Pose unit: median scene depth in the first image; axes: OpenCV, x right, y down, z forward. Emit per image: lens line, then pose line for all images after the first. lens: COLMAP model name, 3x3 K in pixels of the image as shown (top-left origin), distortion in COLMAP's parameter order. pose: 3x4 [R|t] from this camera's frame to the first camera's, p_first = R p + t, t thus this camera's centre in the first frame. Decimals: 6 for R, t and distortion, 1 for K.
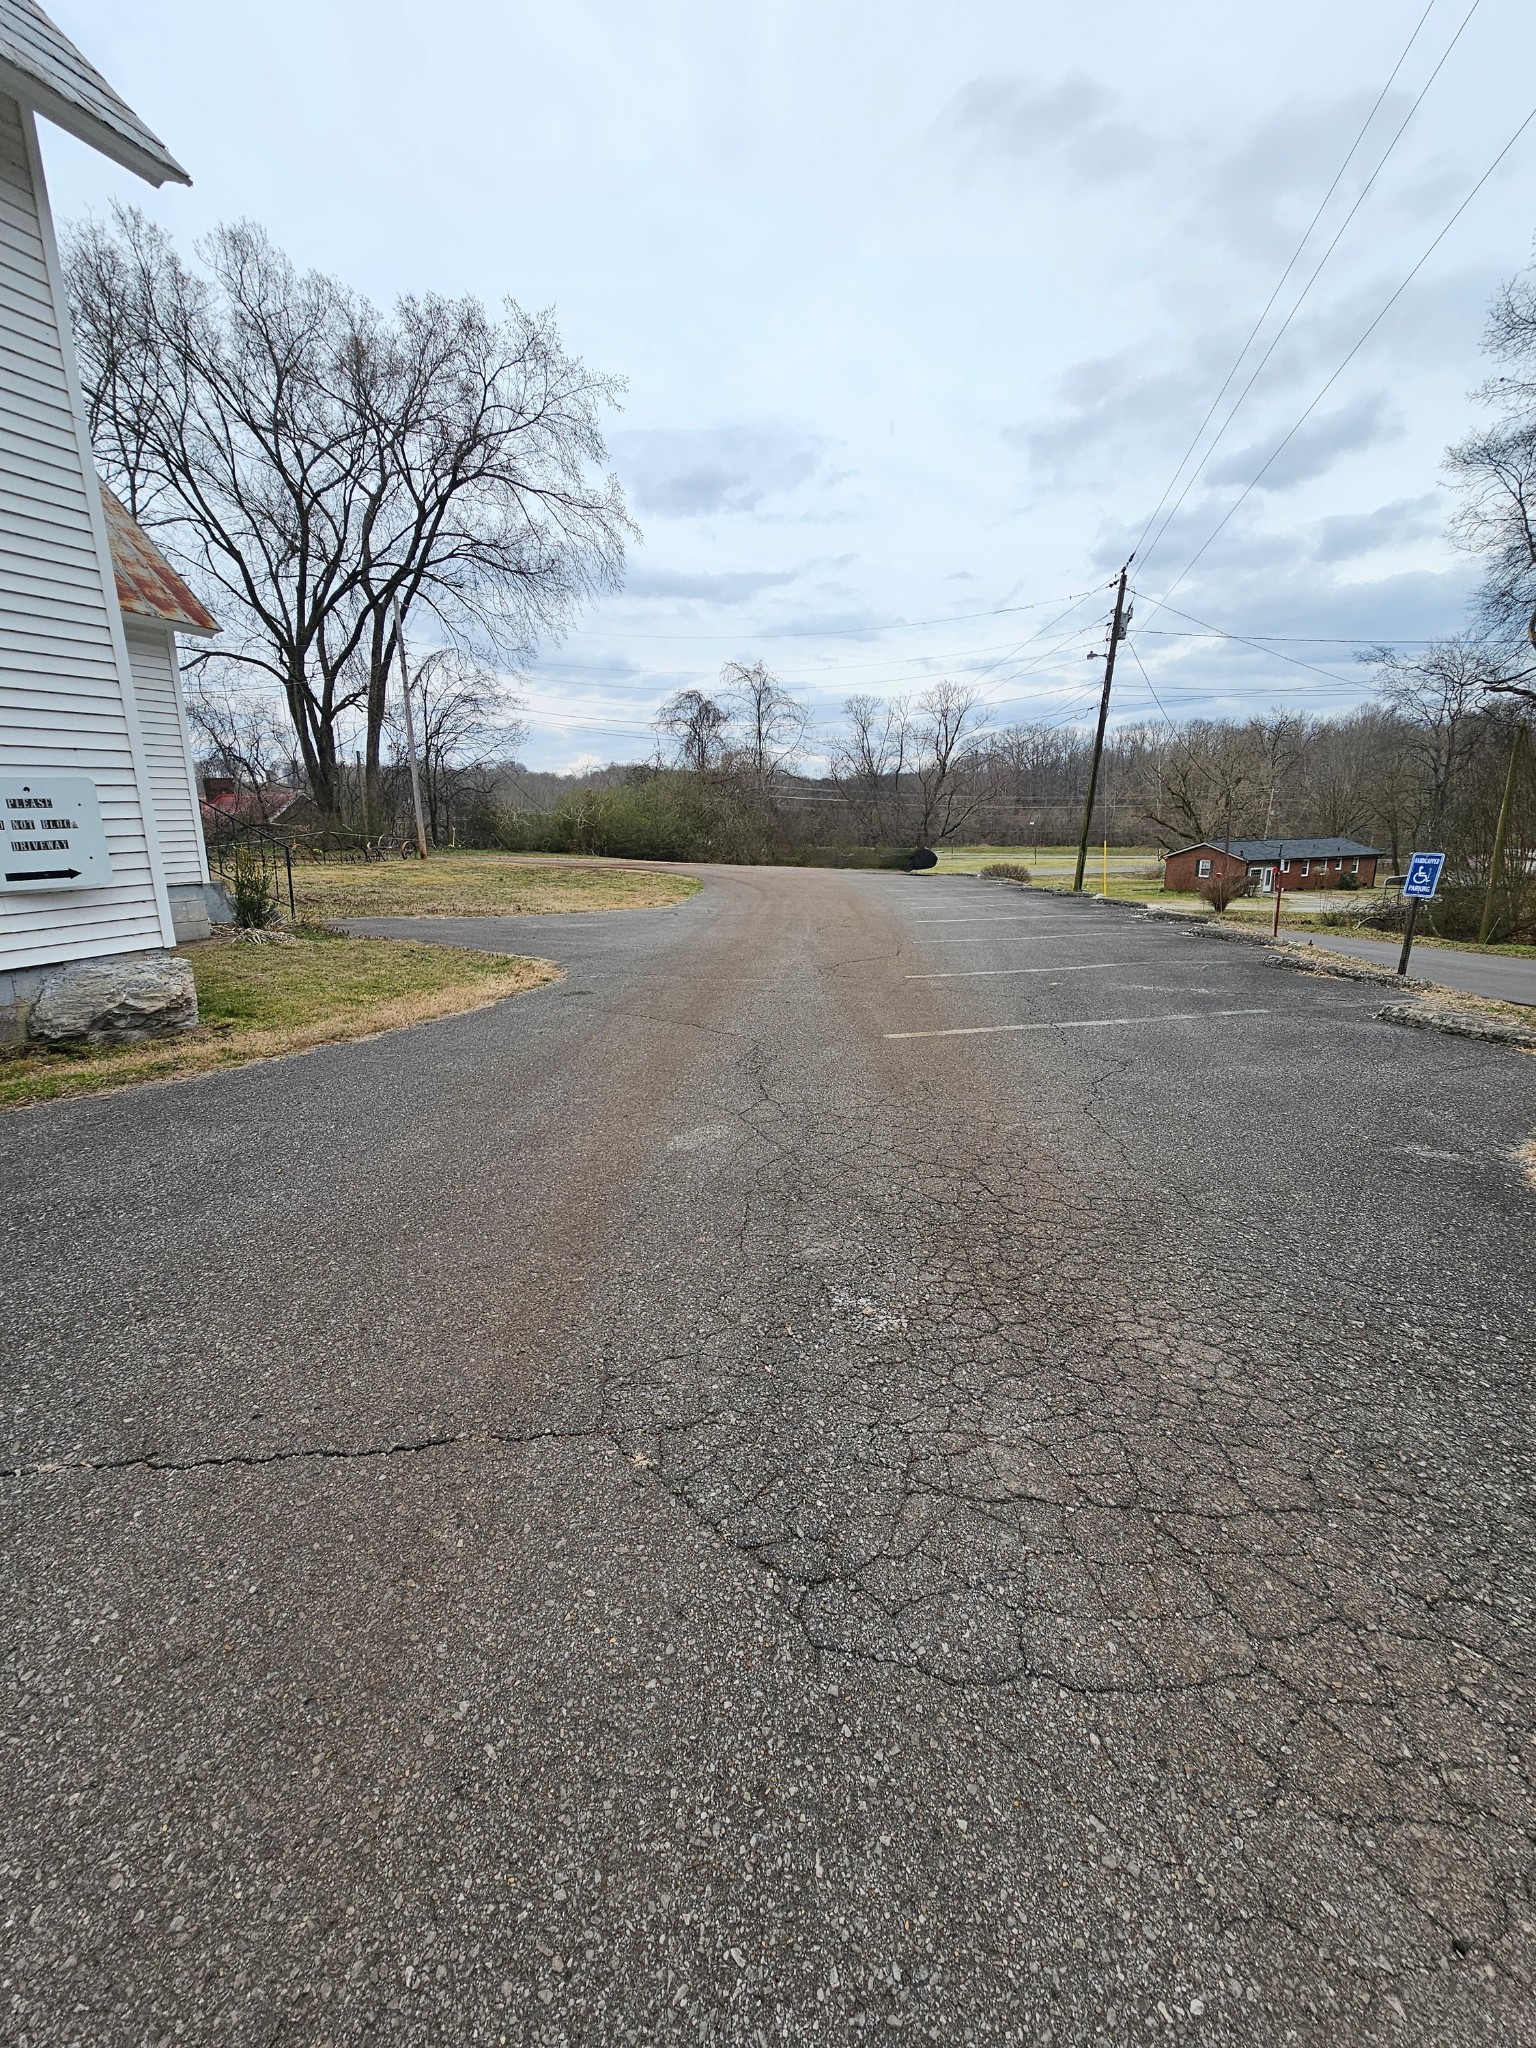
lens RADIAL K [[826.2, 0, 763.3], [0, 826.2, 1012.4], [0, 0, 1]] dist [-0.000799, -0.000507]
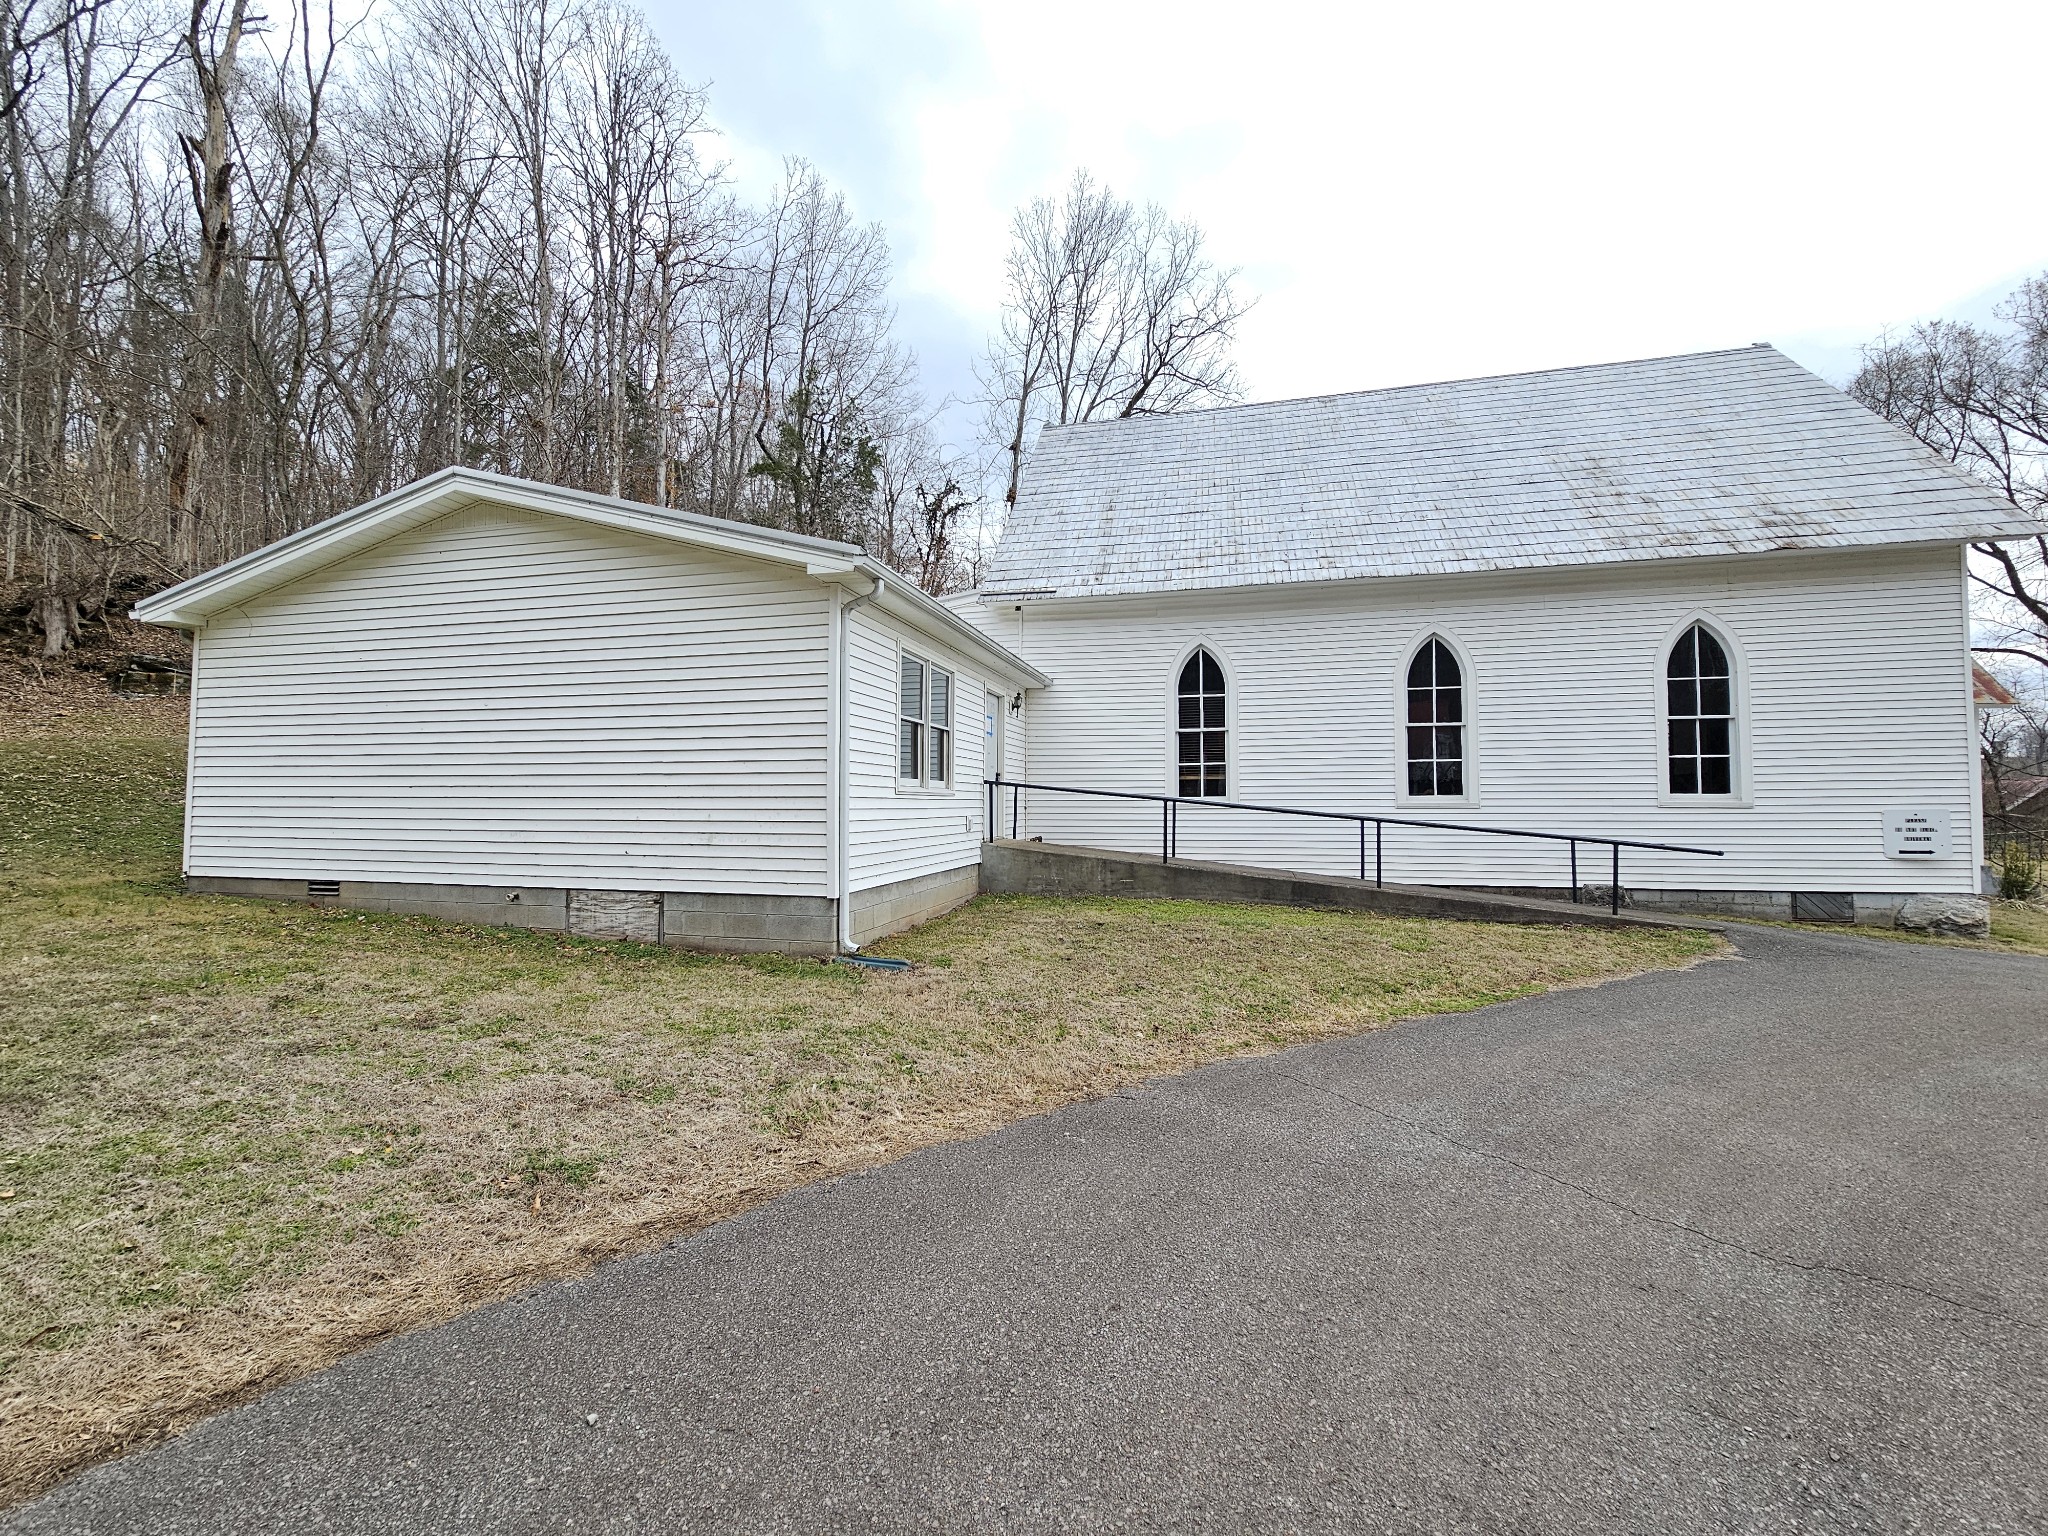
lens RADIAL K [[826.2, 0, 1011.0], [0, 826.2, 771.4], [0, 0, 1]] dist [-0.000799, -0.000507]
pose [[0.175312, -0.029930, -0.984058, 0.845574], [-0.228682, 0.970962, -0.070271, 0.319869], [0.957586, 0.237356, 0.163377, -1.662246]]
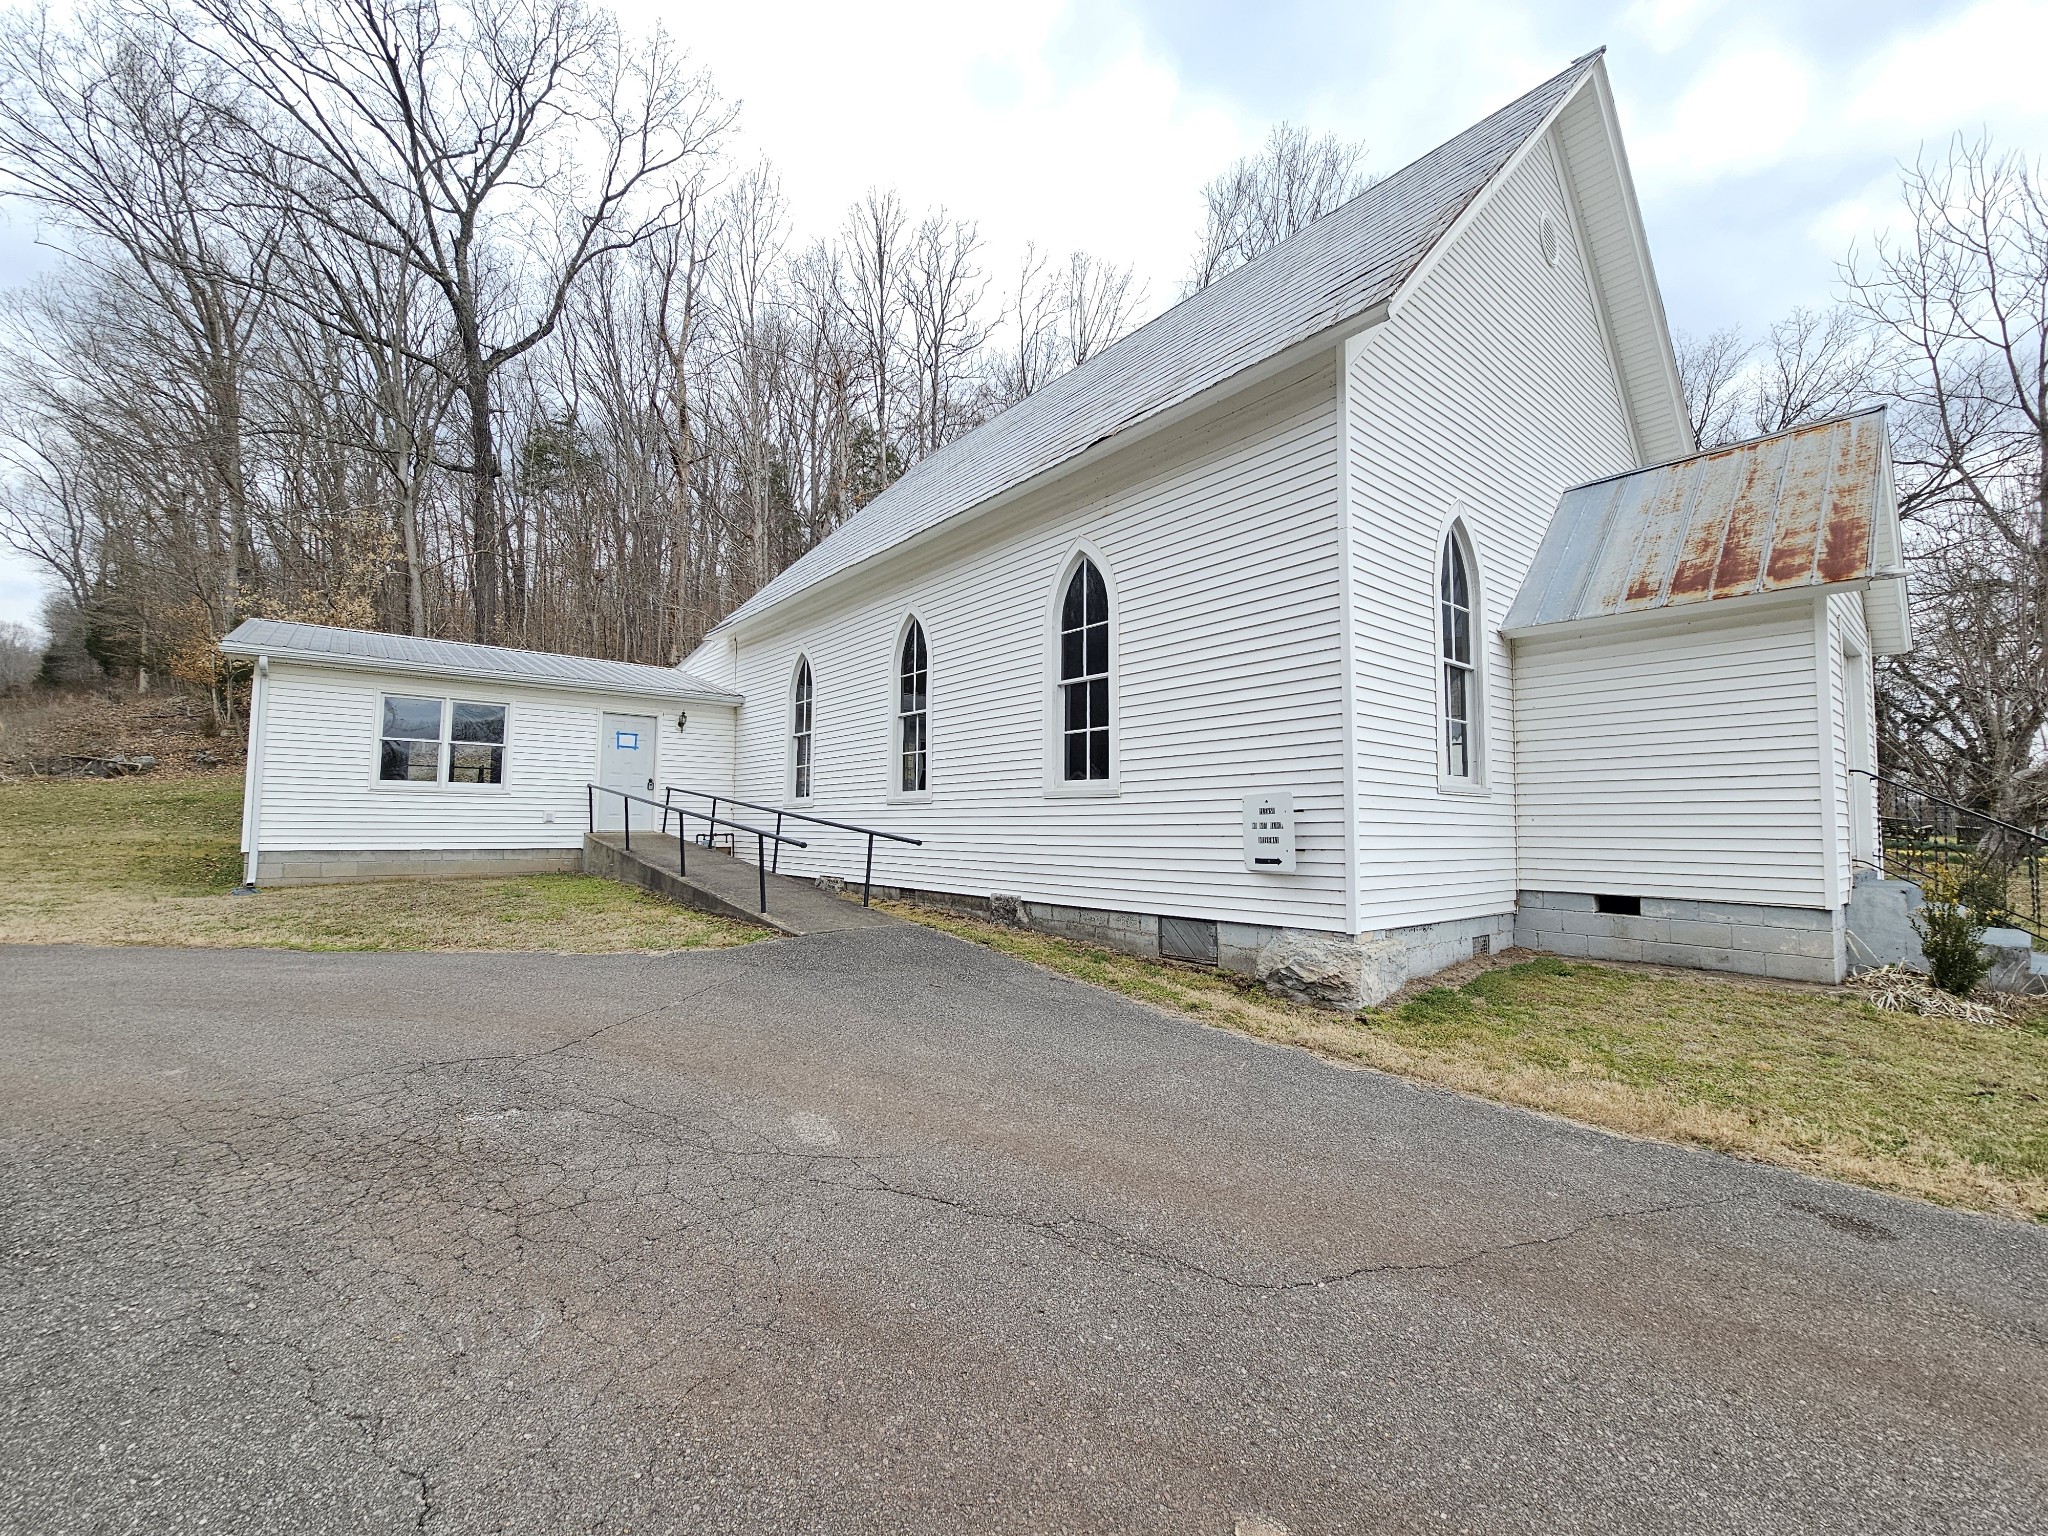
lens RADIAL K [[826.2, 0, 1016.0], [0, 826.2, 764.4], [0, 0, 1]] dist [-0.000799, -0.000507]
pose [[-0.426525, -0.060498, -0.902450, 0.554439], [-0.211391, 0.976795, 0.034428, -0.272615], [0.879426, 0.205454, -0.429417, 1.143868]]
